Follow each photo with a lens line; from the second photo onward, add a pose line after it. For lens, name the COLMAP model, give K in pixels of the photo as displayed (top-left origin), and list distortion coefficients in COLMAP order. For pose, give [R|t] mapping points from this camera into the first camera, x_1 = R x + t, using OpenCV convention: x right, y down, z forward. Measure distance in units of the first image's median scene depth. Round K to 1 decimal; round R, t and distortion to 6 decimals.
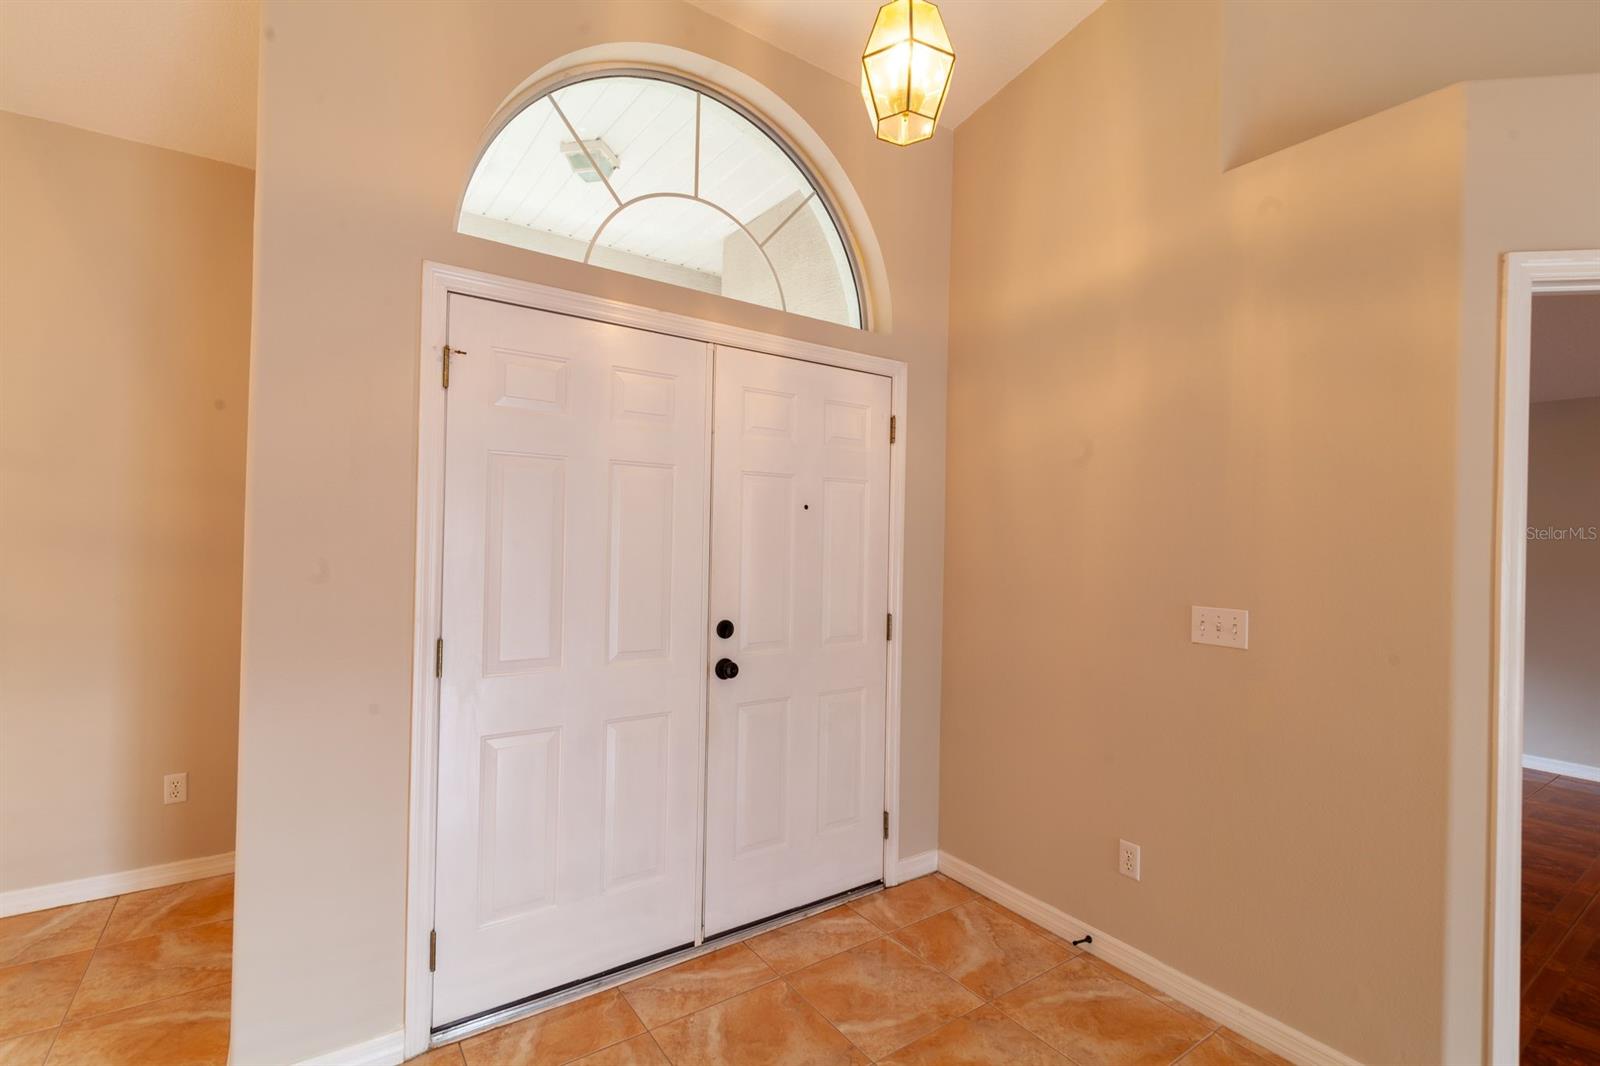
lens RADIAL K [[729.4, 0, 801.5], [0, 729.4, 527.9], [0, 0, 1]] dist [-0.001767, 0.000564]
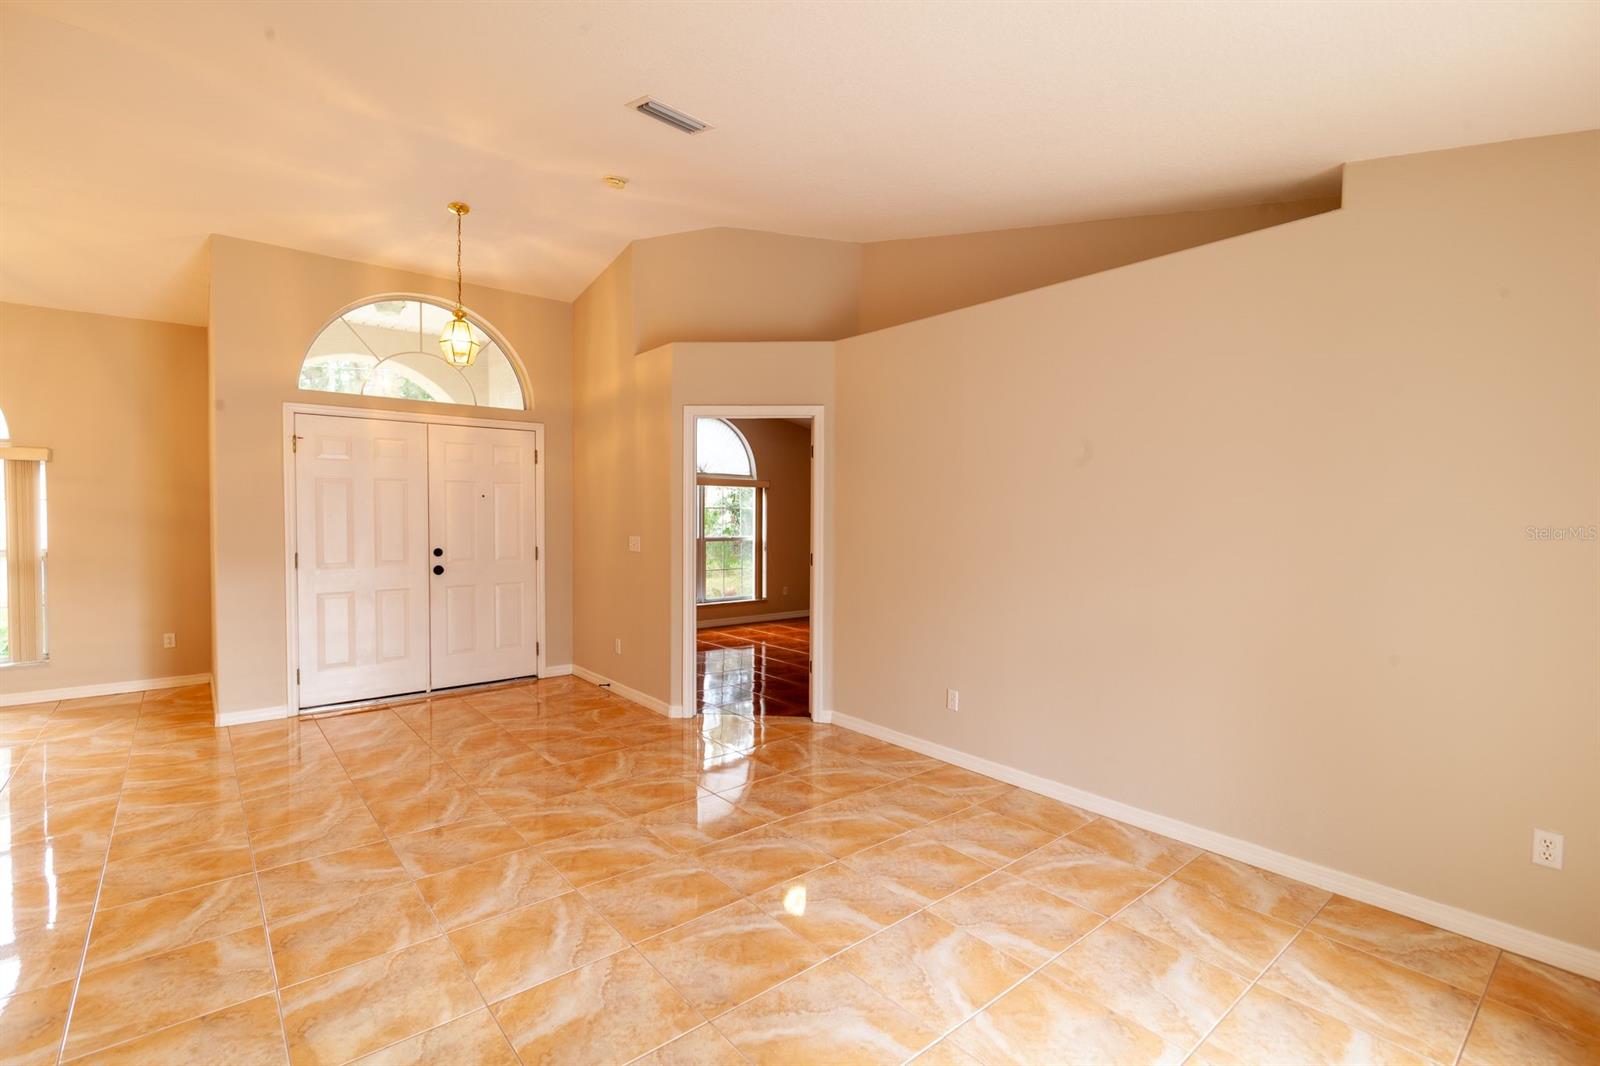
lens RADIAL K [[729.4, 0, 803.7], [0, 729.4, 528.7], [0, 0, 1]] dist [-0.001767, 0.000564]
pose [[0.995942, -0.018818, 0.088006, 0.820897], [0.015523, 0.999158, 0.037978, -0.000344], [-0.088646, -0.036458, 0.995396, -1.322346]]
